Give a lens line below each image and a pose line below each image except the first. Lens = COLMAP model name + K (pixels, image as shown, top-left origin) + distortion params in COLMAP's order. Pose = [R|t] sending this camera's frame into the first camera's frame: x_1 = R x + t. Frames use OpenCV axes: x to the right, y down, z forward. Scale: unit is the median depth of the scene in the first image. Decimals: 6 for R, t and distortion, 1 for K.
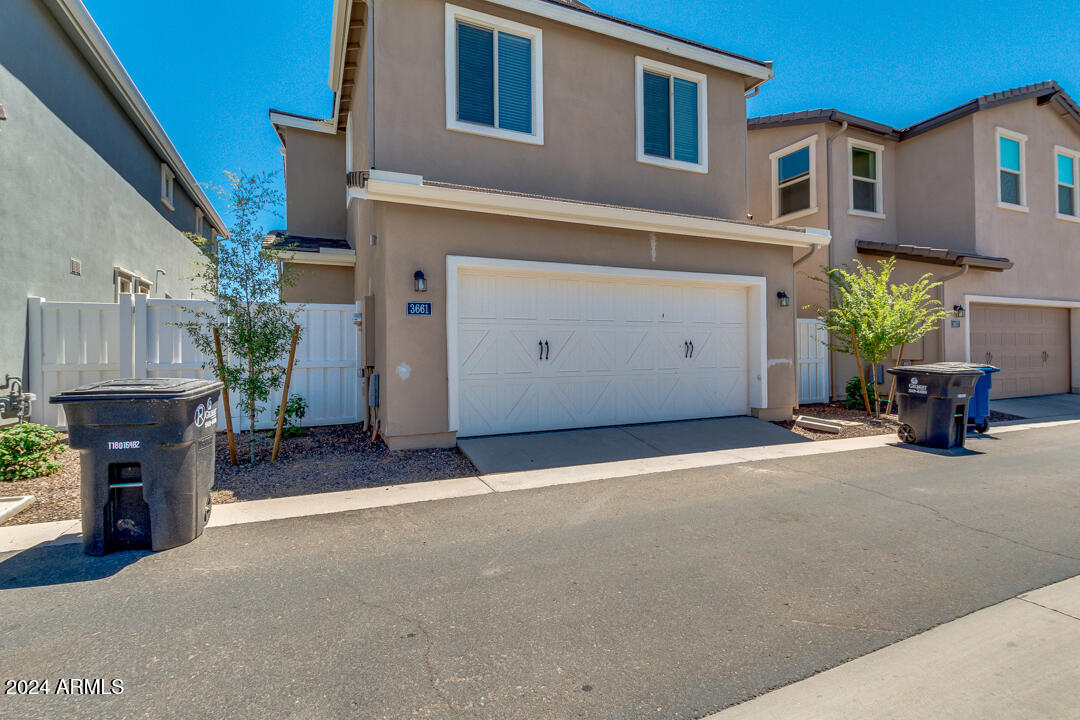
lens RADIAL K [[495.1, 0, 537.1], [0, 495.1, 353.4], [0, 0, 1]] dist [0.007121, -0.002762]
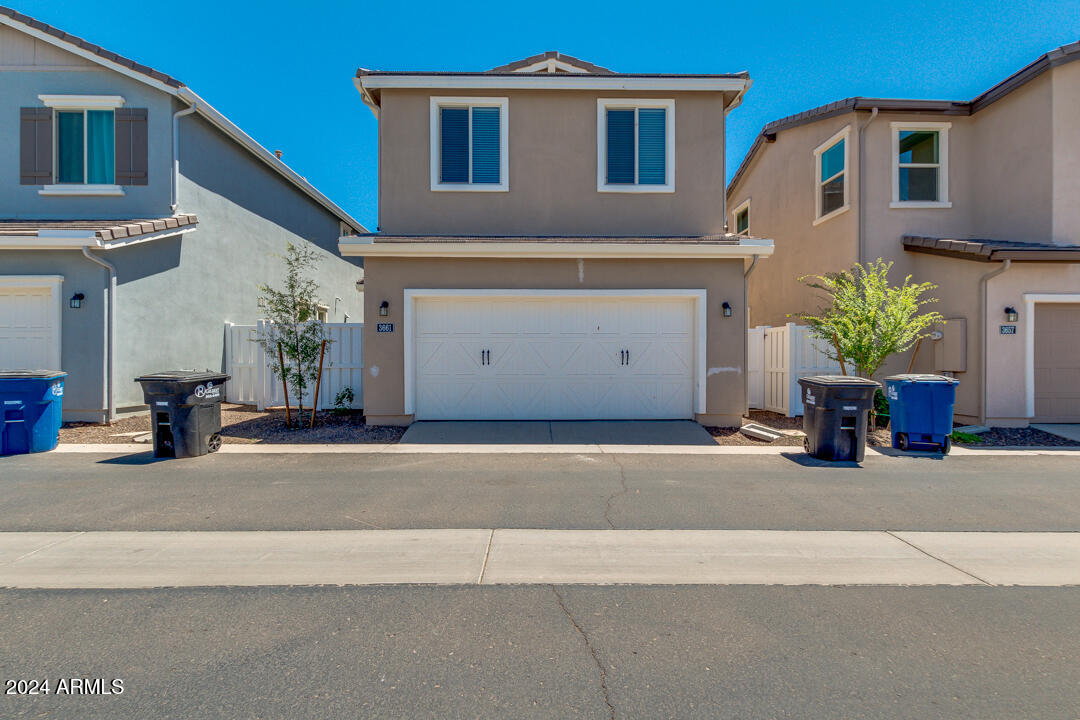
lens RADIAL K [[495.1, 0, 557.8], [0, 495.1, 367.8], [0, 0, 1]] dist [0.007121, -0.002762]
pose [[0.921032, 0.016182, -0.389150, 0.572602], [-0.008596, 0.999738, 0.021228, -0.007029], [0.389392, -0.016207, 0.920930, -0.091638]]
